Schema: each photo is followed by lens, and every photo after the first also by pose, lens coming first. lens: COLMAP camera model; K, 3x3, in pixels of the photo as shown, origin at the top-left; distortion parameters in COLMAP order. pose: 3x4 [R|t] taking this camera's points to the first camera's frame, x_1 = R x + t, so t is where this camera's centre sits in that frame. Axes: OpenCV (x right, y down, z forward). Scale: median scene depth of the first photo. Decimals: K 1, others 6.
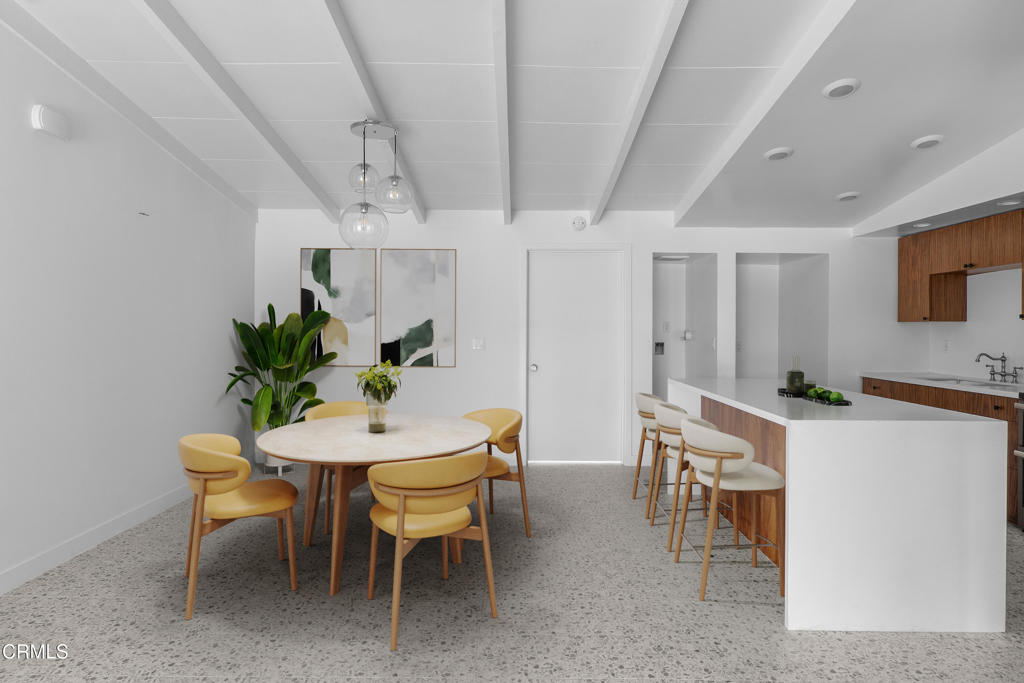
lens RADIAL K [[561.1, 0, 490.4], [0, 561.1, 330.9], [0, 0, 1]] dist [-0.019545, 0.000097]
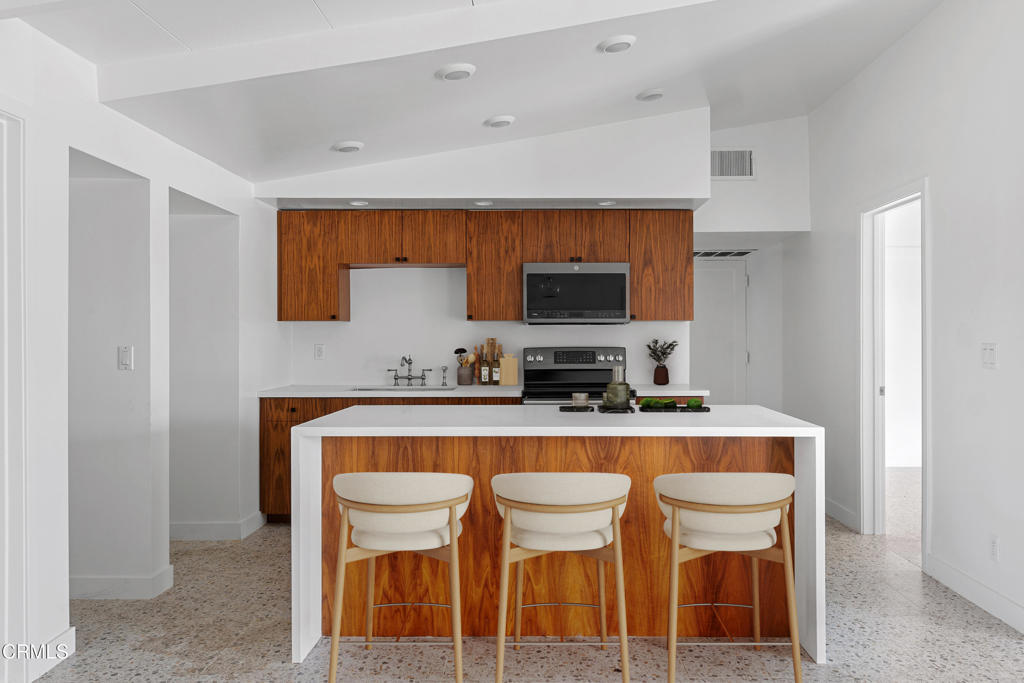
lens RADIAL K [[738.9, 0, 544.1], [0, 738.9, 343.4], [0, 0, 1]] dist [0.000859, 0.004874]
pose [[-0.042947, -0.017117, 0.998931, -0.283697], [0.002947, 0.999847, 0.017260, -0.001417], [-0.999073, 0.003685, -0.042890, 0.673418]]
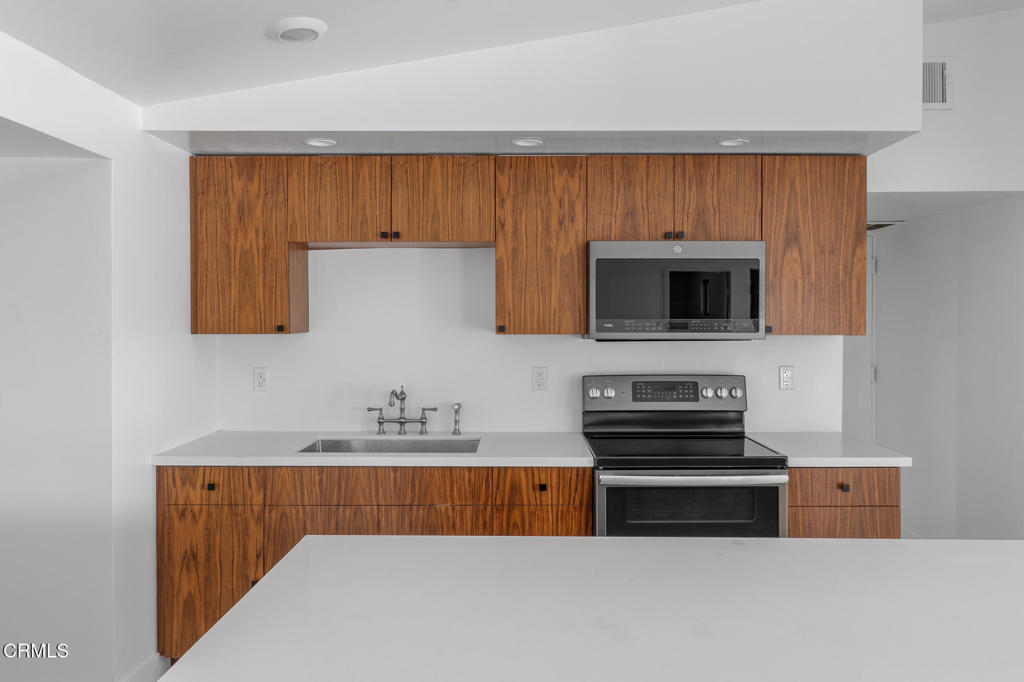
lens RADIAL K [[759.7, 0, 515.6], [0, 759.7, 326.7], [0, 0, 1]] dist [0.000063, -0.003250]
pose [[-0.032989, -0.027973, 0.999064, 0.081524], [0.001544, 0.999606, 0.028039, -0.039189], [-0.999455, 0.002467, -0.032932, 0.738493]]
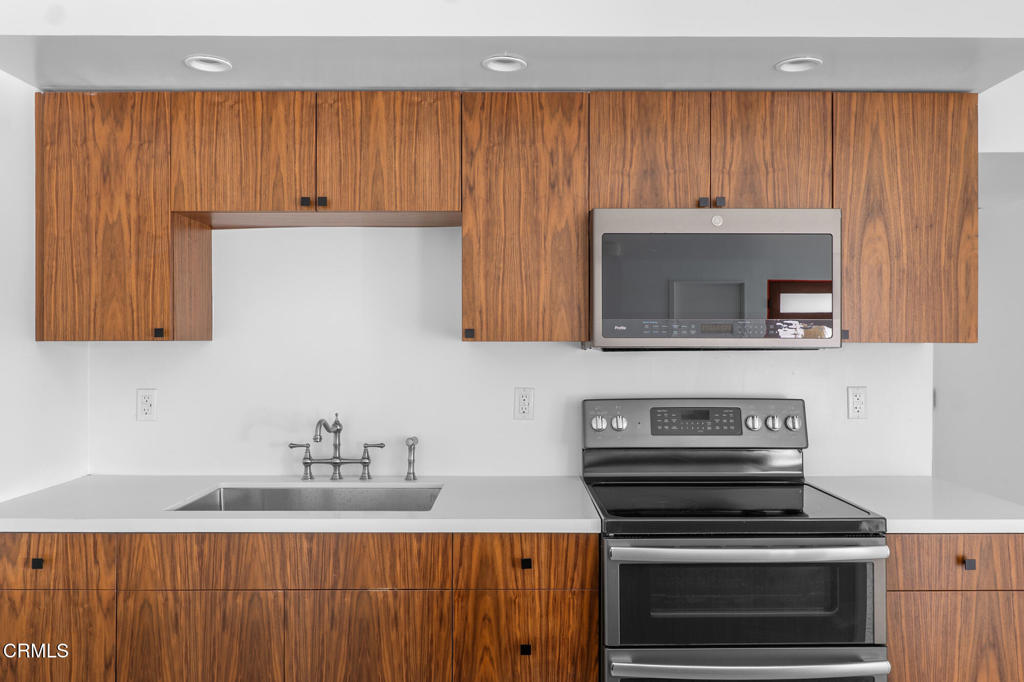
lens RADIAL K [[759.7, 0, 518.8], [0, 759.7, 335.5], [0, 0, 1]] dist [0.000063, -0.003250]
pose [[-0.044141, -0.007152, 0.999000, 0.259840], [0.000698, 0.999974, 0.007190, -0.021886], [-0.999025, 0.001014, -0.044135, 0.720443]]
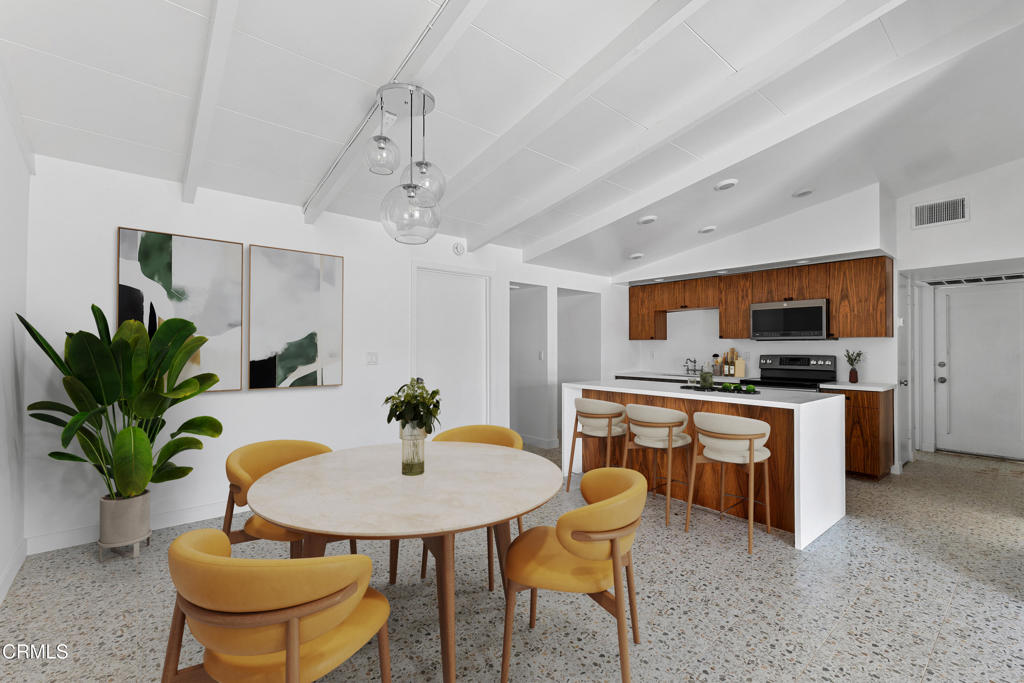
lens RADIAL K [[445.9, 0, 503.4], [0, 445.9, 344.4], [0, 0, 1]] dist [-0.005310, 0.002410]
pose [[0.749039, 0.002190, 0.662522, -0.365182], [0.001979, 0.999983, -0.005544, 0.002751], [-0.662523, 0.005464, 0.749022, 0.286118]]
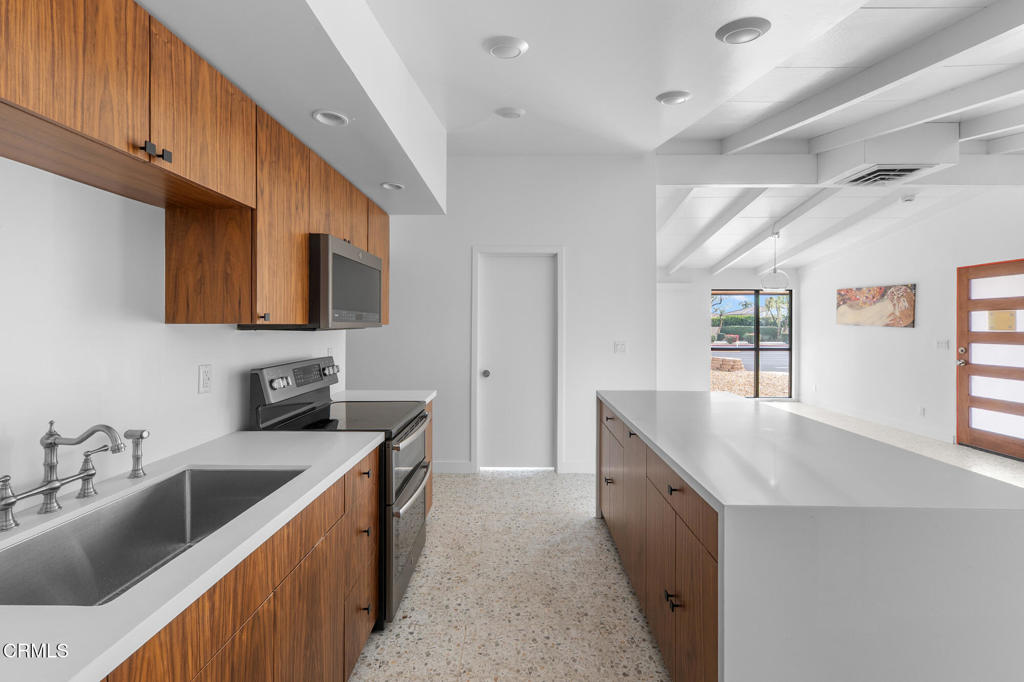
lens RADIAL K [[445.9, 0, 495.1], [0, 445.9, 323.7], [0, 0, 1]] dist [-0.005310, 0.002410]
pose [[-0.999561, -0.026137, 0.013935, 0.543325], [-0.026118, 0.999658, 0.001585, -0.020688], [-0.013972, 0.001220, -0.999902, 1.027734]]
